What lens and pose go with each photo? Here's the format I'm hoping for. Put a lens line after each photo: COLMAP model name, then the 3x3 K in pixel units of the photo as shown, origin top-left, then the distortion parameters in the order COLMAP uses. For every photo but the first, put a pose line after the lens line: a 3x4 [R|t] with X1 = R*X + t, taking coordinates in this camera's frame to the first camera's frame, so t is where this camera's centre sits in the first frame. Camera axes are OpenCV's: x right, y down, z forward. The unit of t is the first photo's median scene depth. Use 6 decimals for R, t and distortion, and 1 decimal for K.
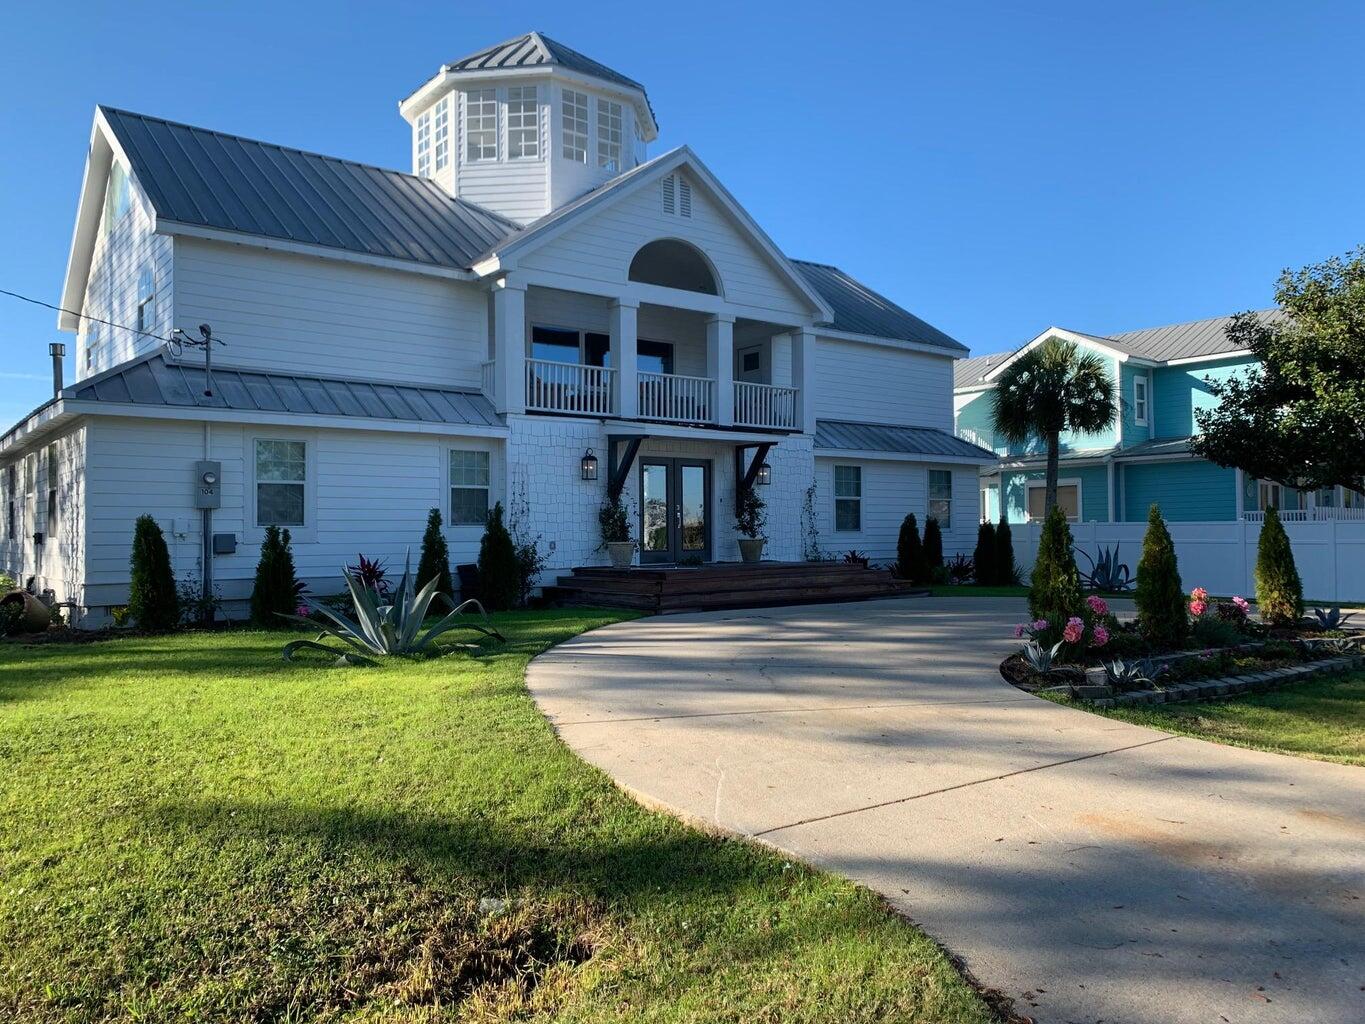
lens RADIAL K [[1034.9, 0, 699.1], [0, 1034.9, 536.4], [0, 0, 1]] dist [0.014860, -0.015903]
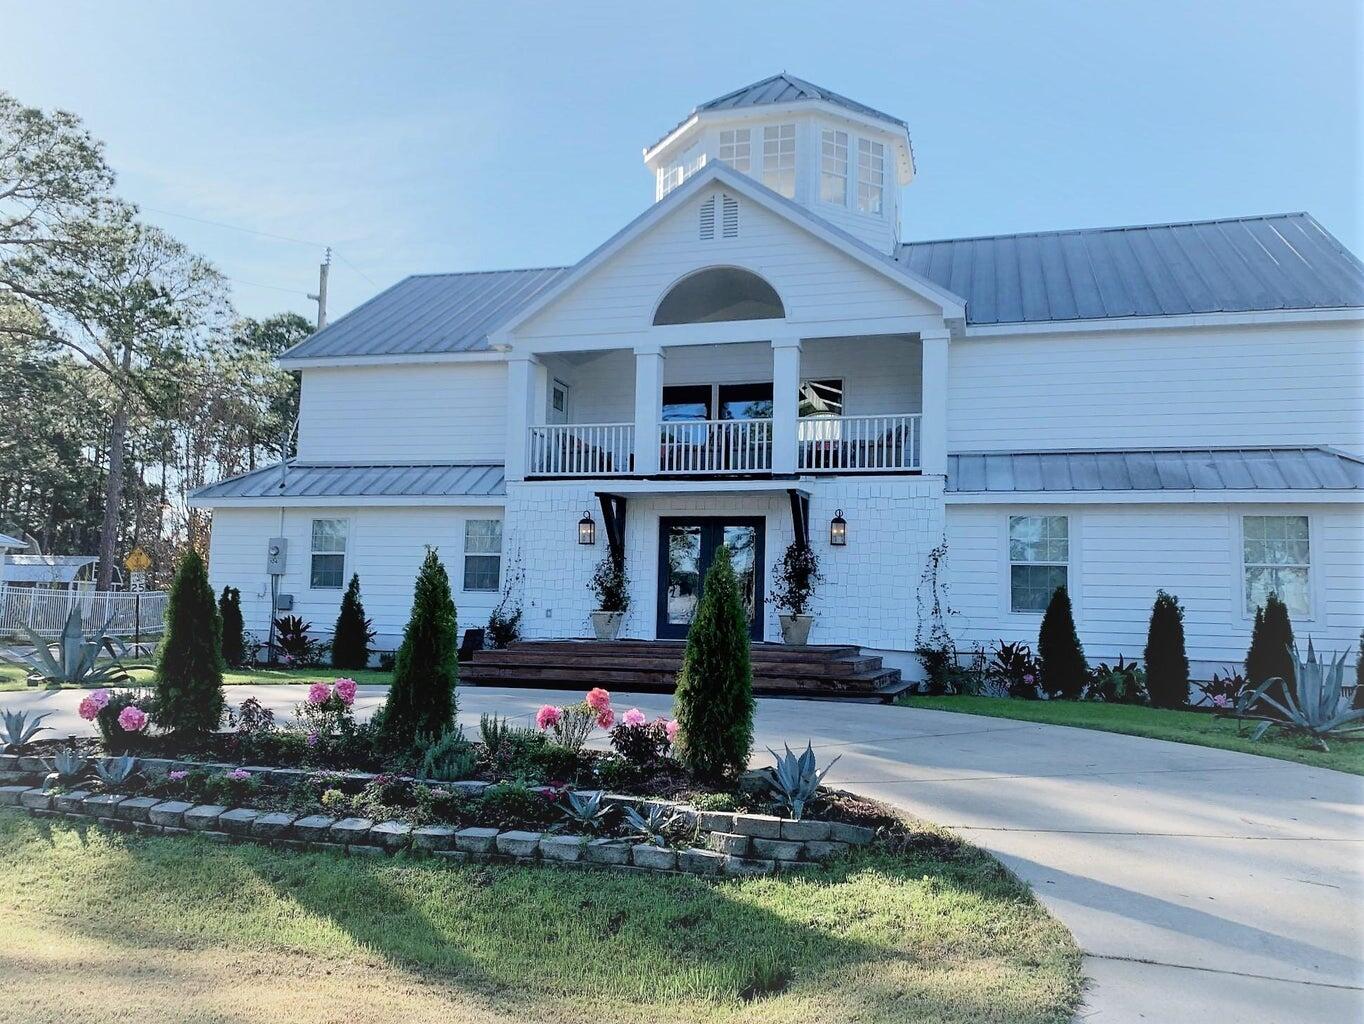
lens RADIAL K [[1034.1, 0, 693.6], [0, 1034.1, 518.6], [0, 0, 1]] dist [0.014860, -0.015903]
pose [[0.579284, -0.049799, -0.813603, 0.708021], [-0.031264, 0.996040, -0.083226, -0.003055], [0.814526, 0.073648, 0.575434, 0.534892]]
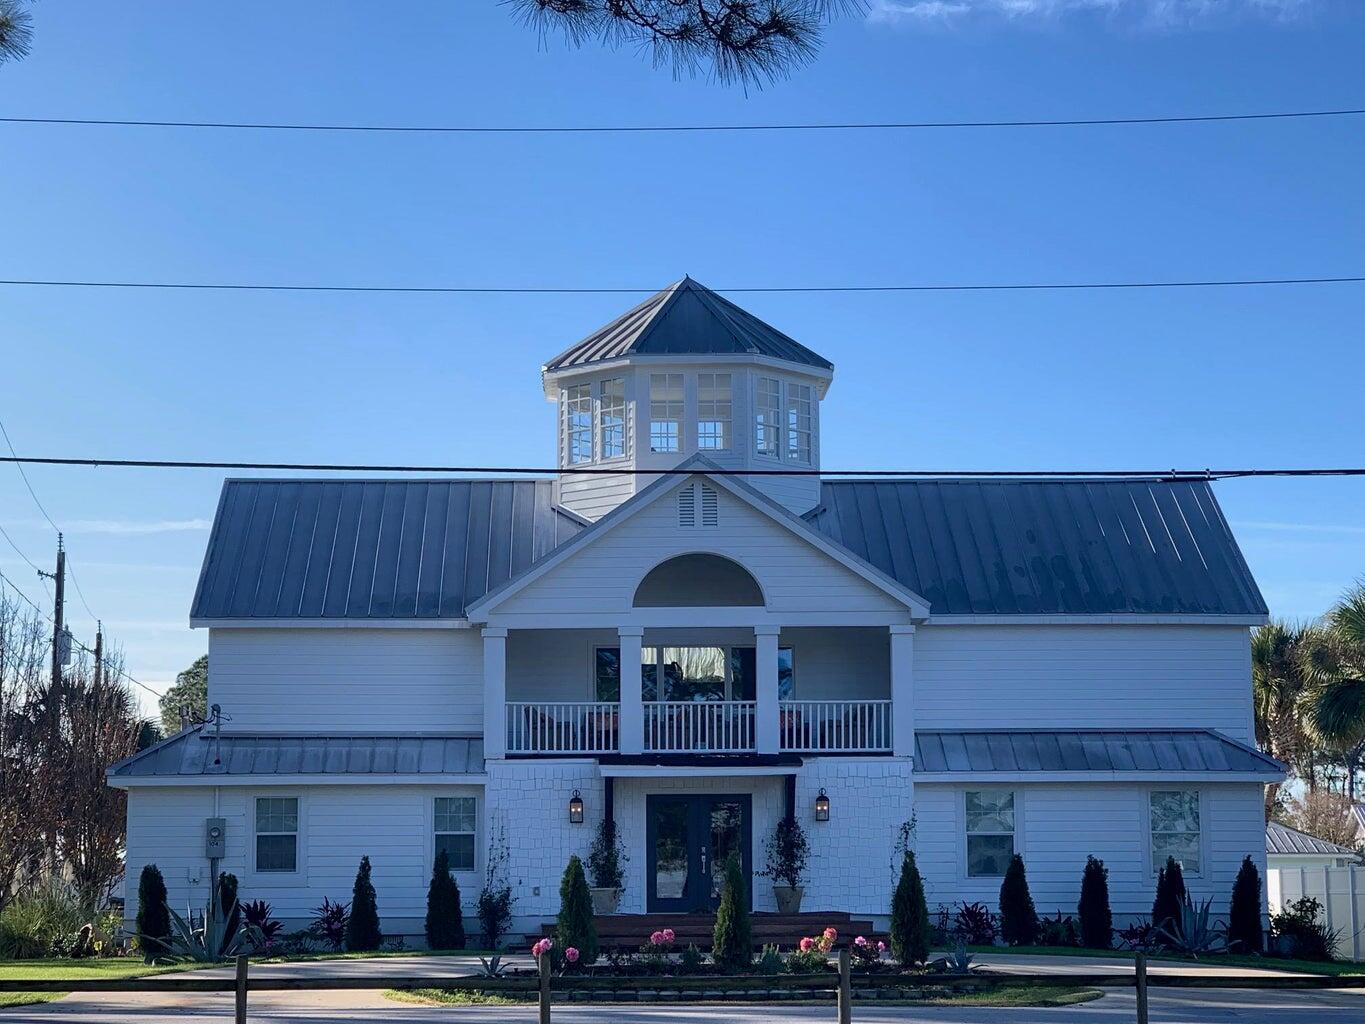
lens RADIAL K [[2892.9, 0, 684.2], [0, 2892.9, 513.0], [0, 0, 1]] dist [0.016424, 0.000000]
pose [[0.804442, -0.075413, -0.589224, 1.567267], [-0.002354, 0.991496, -0.130113, 0.009501], [0.594026, 0.106056, 0.797424, -1.105412]]
